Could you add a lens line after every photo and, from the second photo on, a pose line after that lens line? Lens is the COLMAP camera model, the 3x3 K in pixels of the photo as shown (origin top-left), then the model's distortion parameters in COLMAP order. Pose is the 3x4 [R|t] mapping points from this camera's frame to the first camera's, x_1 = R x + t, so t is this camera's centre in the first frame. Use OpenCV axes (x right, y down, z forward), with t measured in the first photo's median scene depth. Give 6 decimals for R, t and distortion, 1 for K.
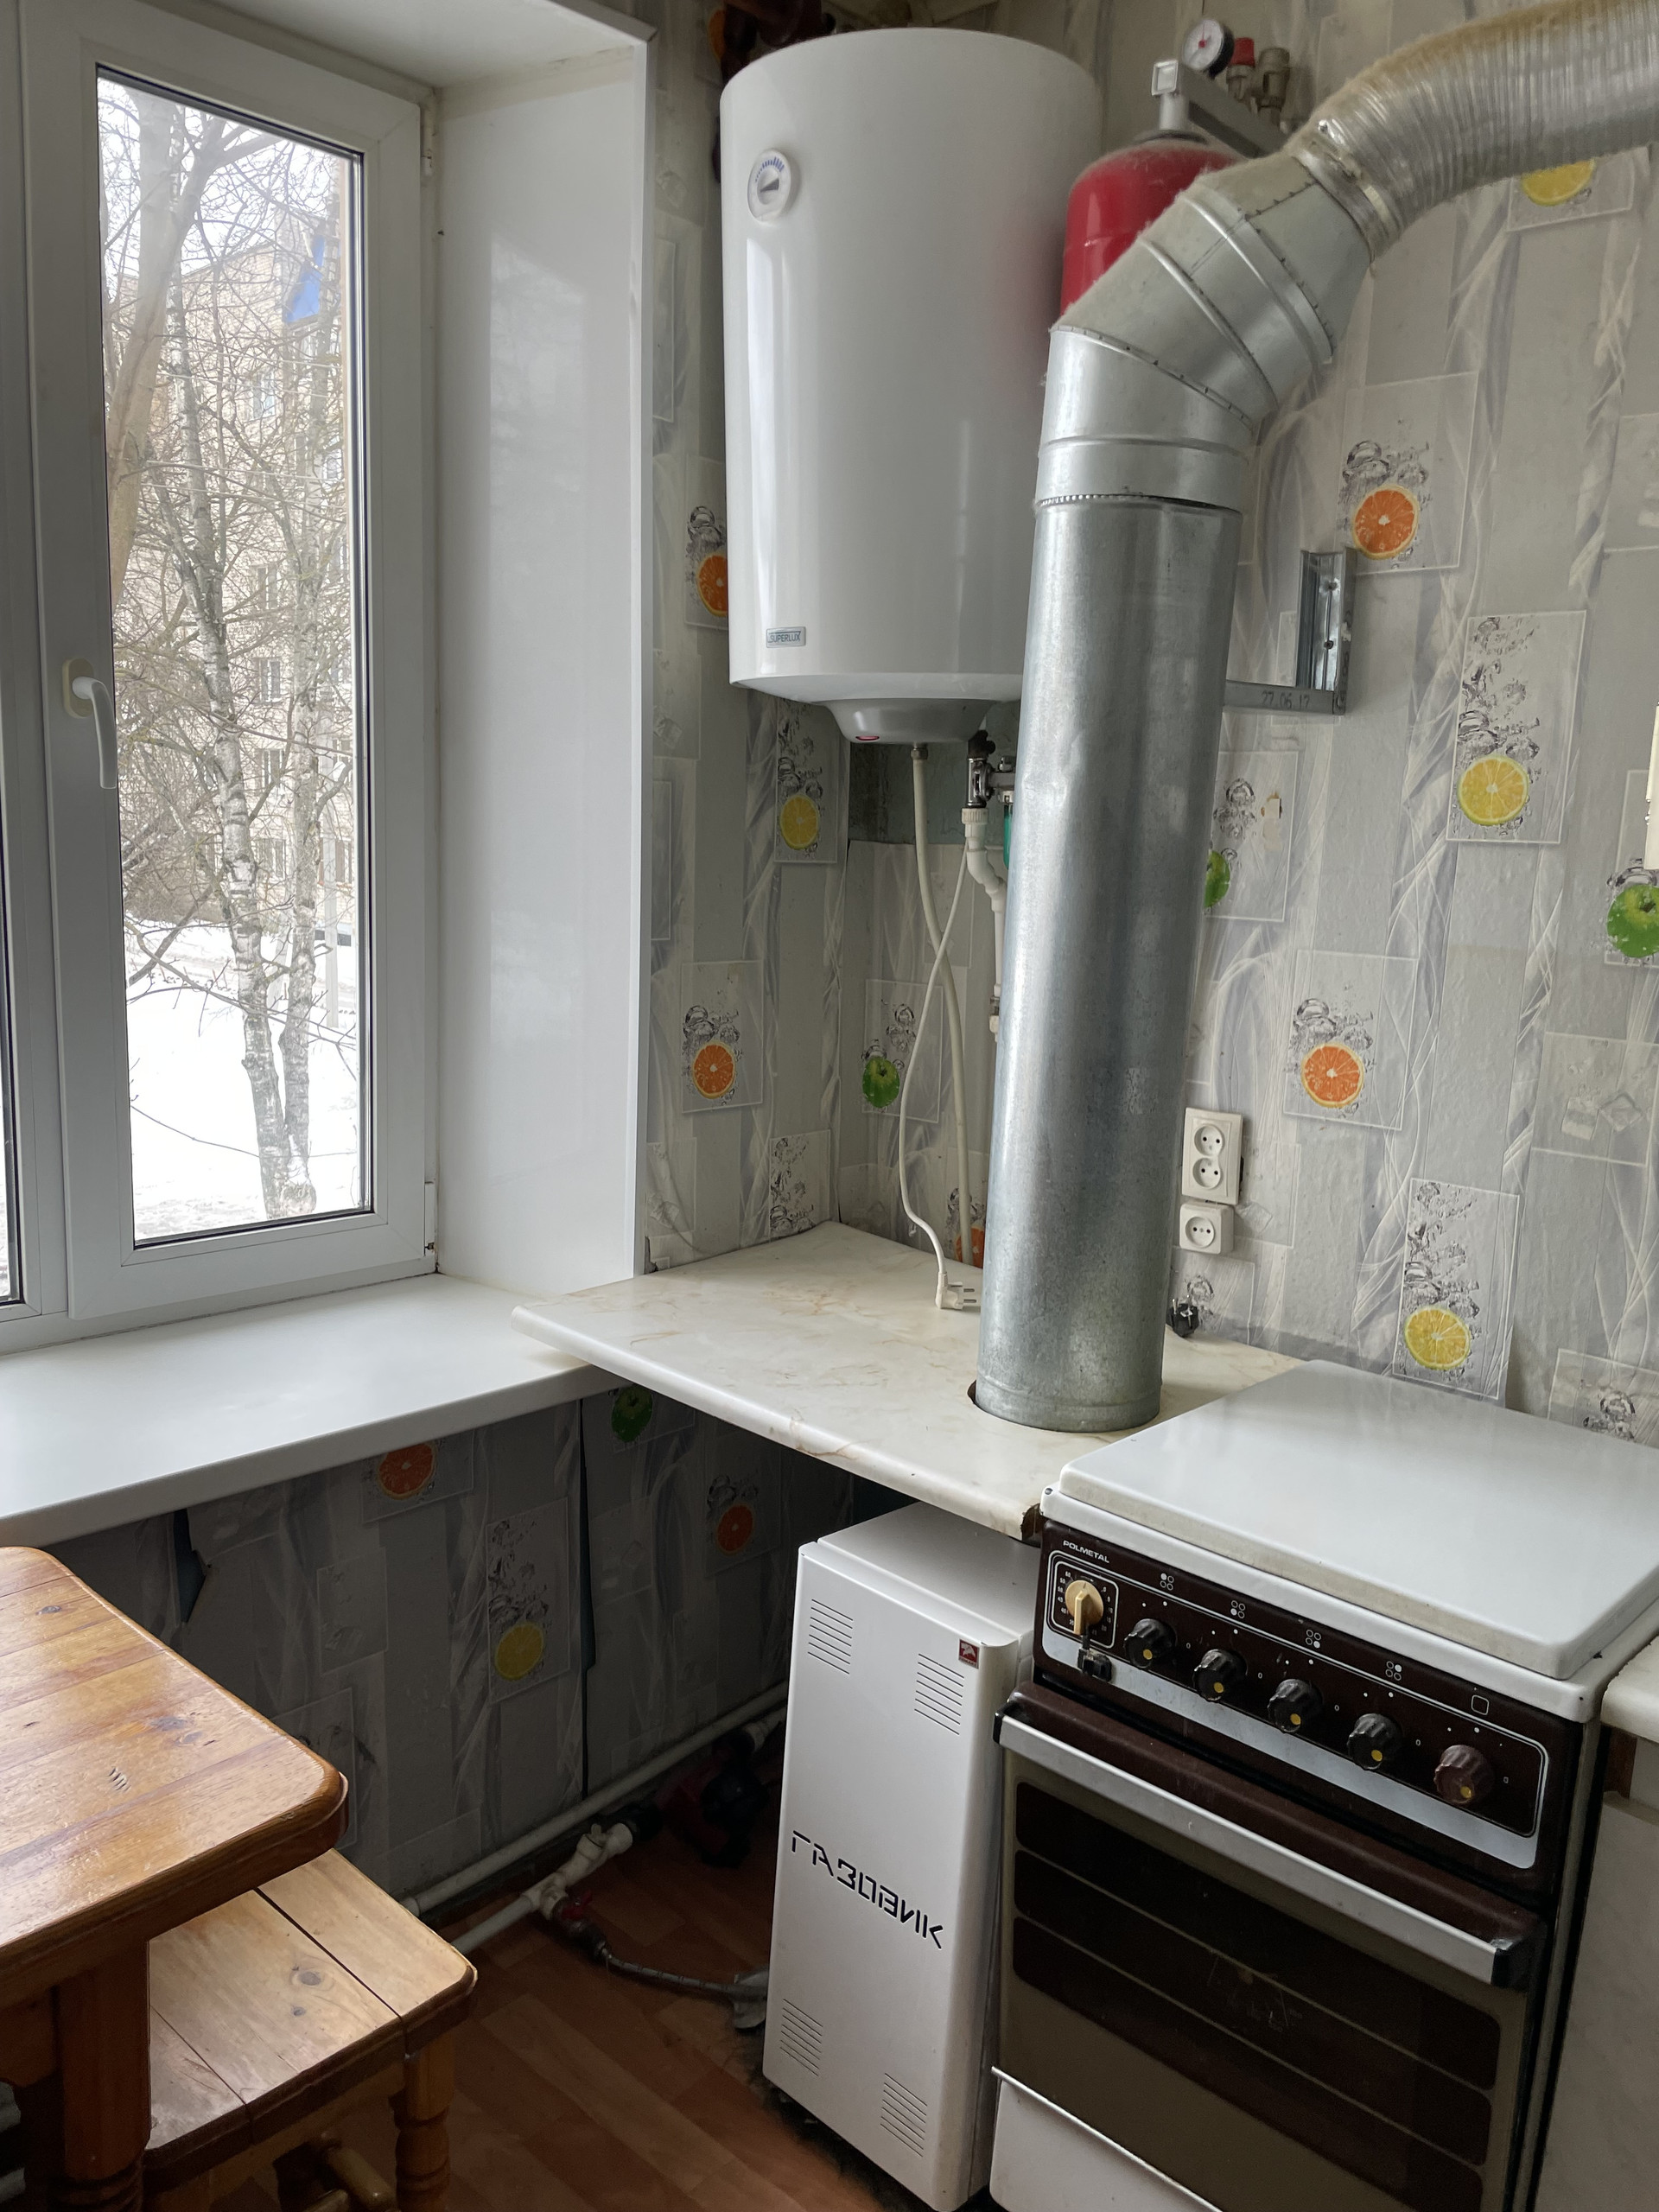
lens RADIAL K [[1717.1, 0, 885.4], [0, 1717.1, 1104.4], [0, 0, 1]] dist [0.102855, -0.122237]
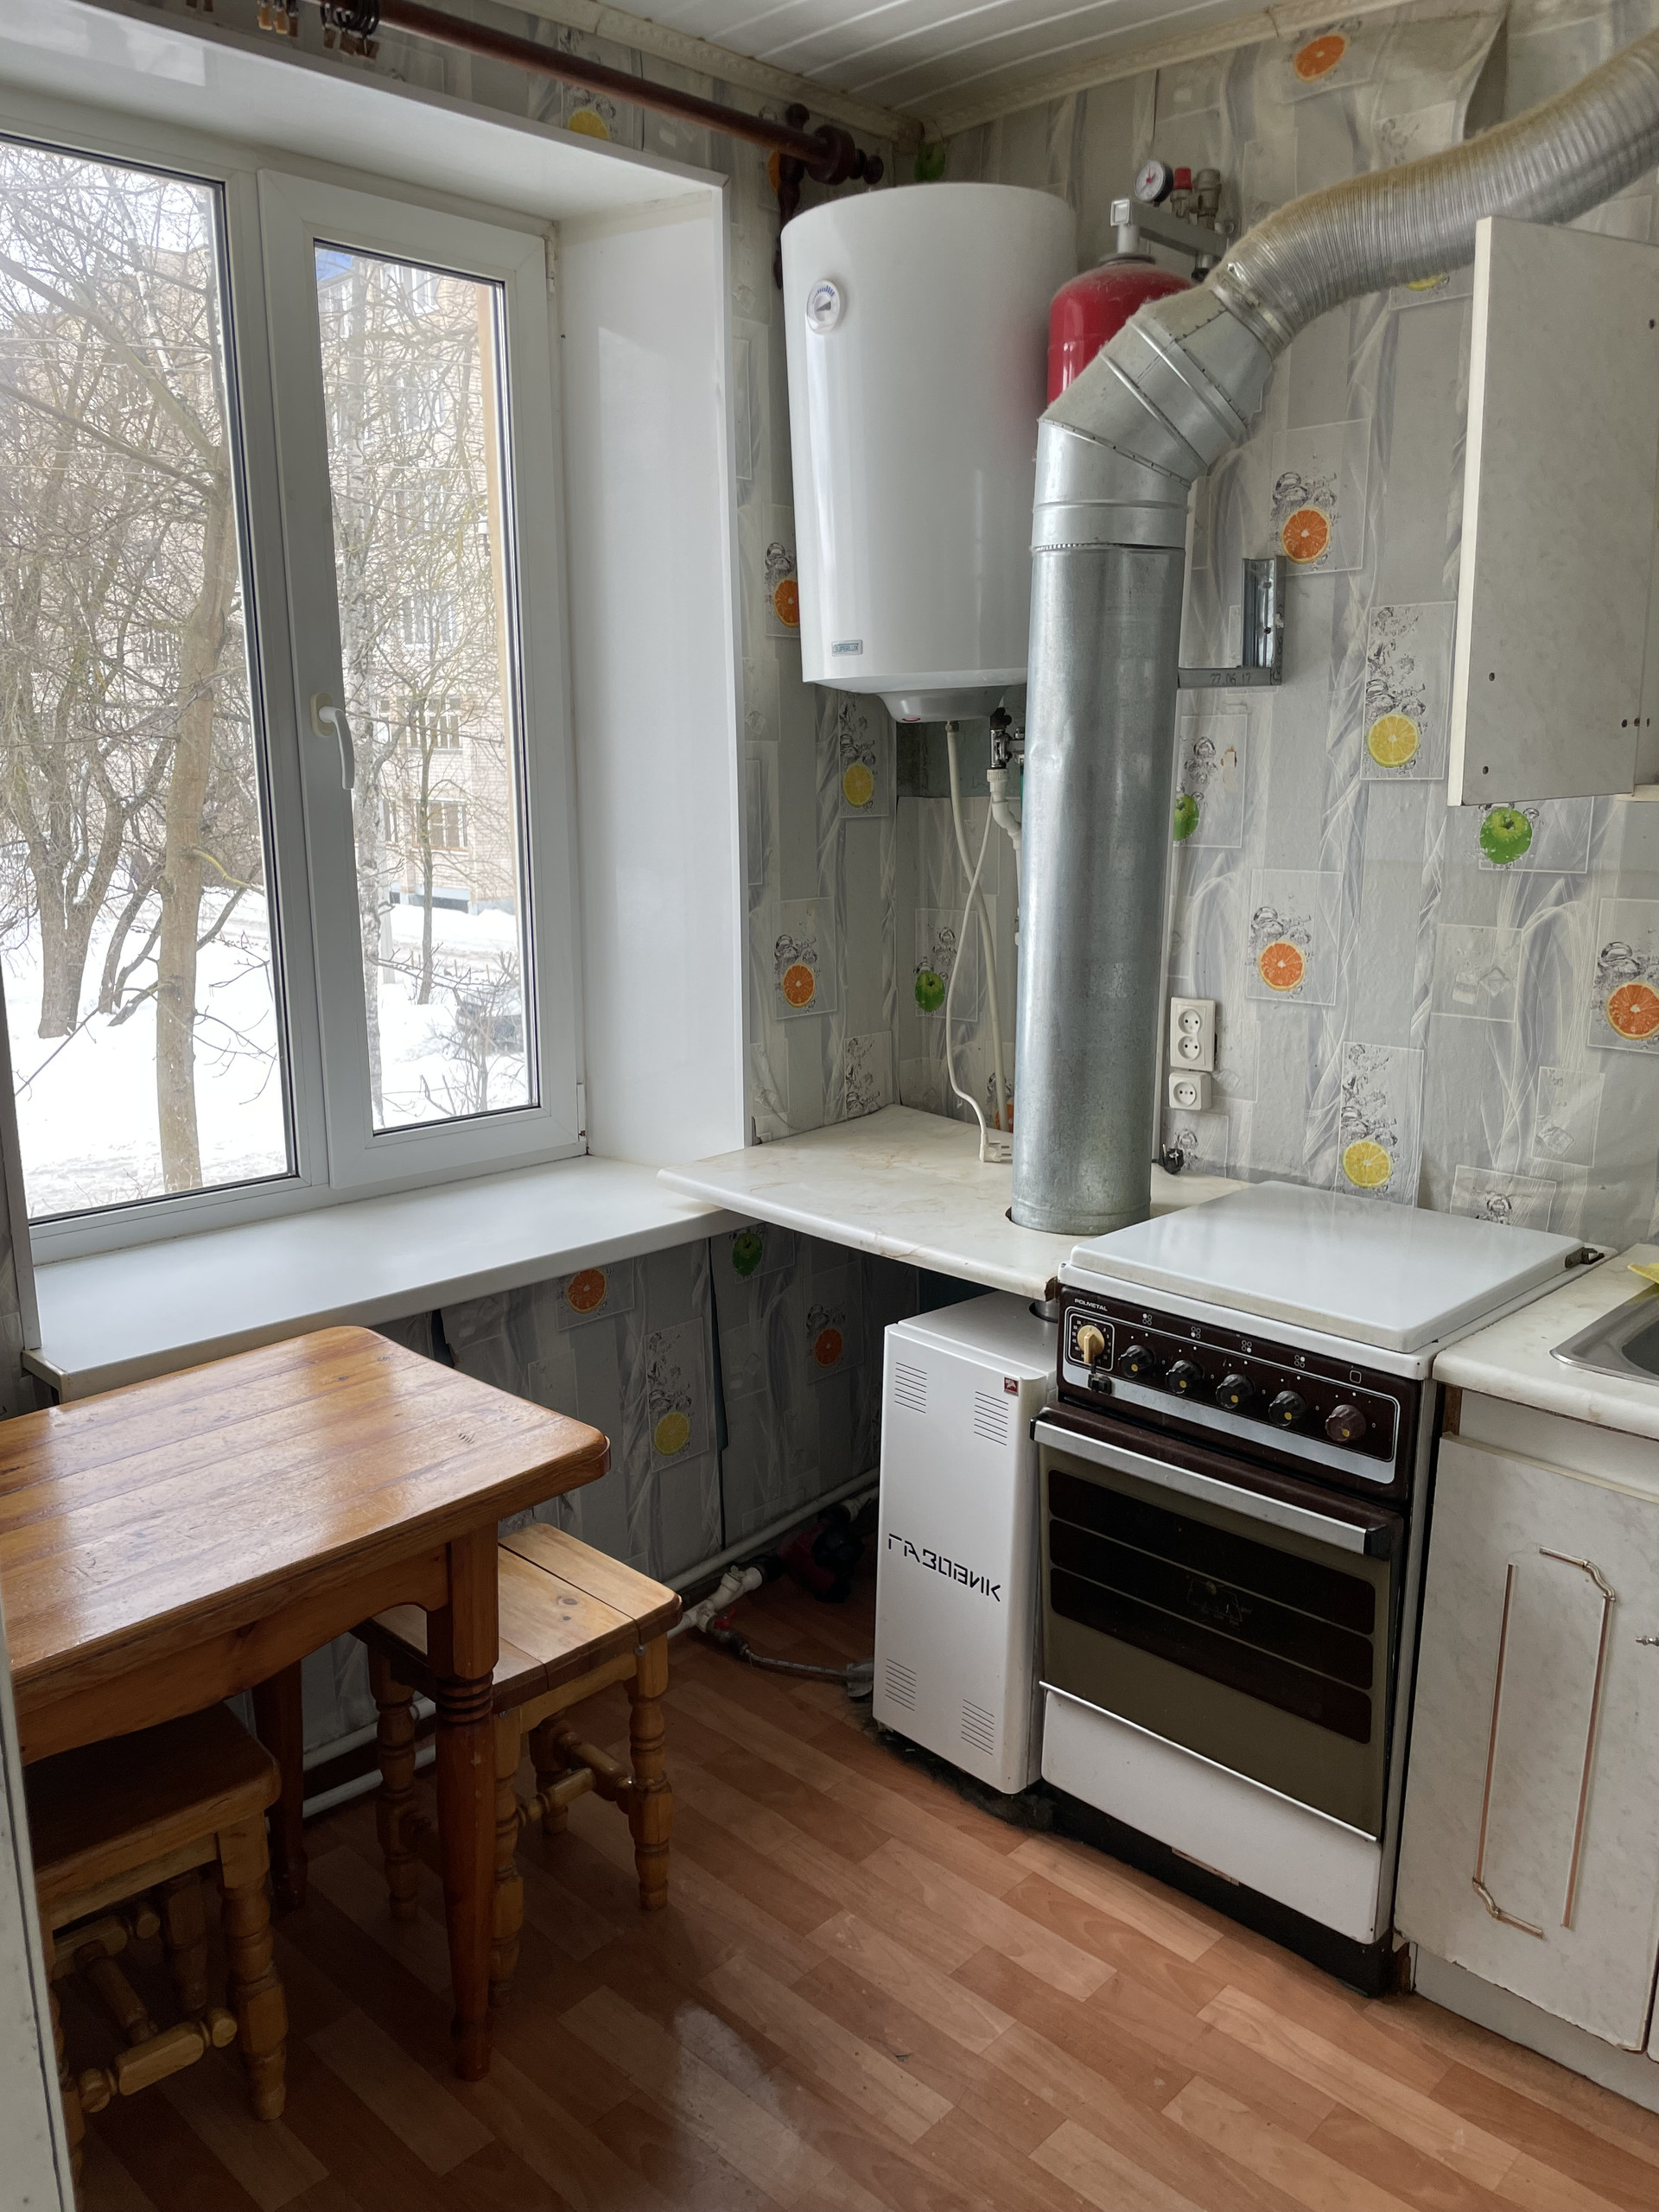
lens RADIAL K [[1776.9, 0, 834.4], [0, 1776.9, 1116.0], [0, 0, 1]] dist [0.106265, -0.144000]
pose [[0.997863, -0.037554, -0.053479, -0.007747], [0.039596, 0.998506, 0.037644, 0.032652], [0.051985, -0.039681, 0.997859, -0.365492]]
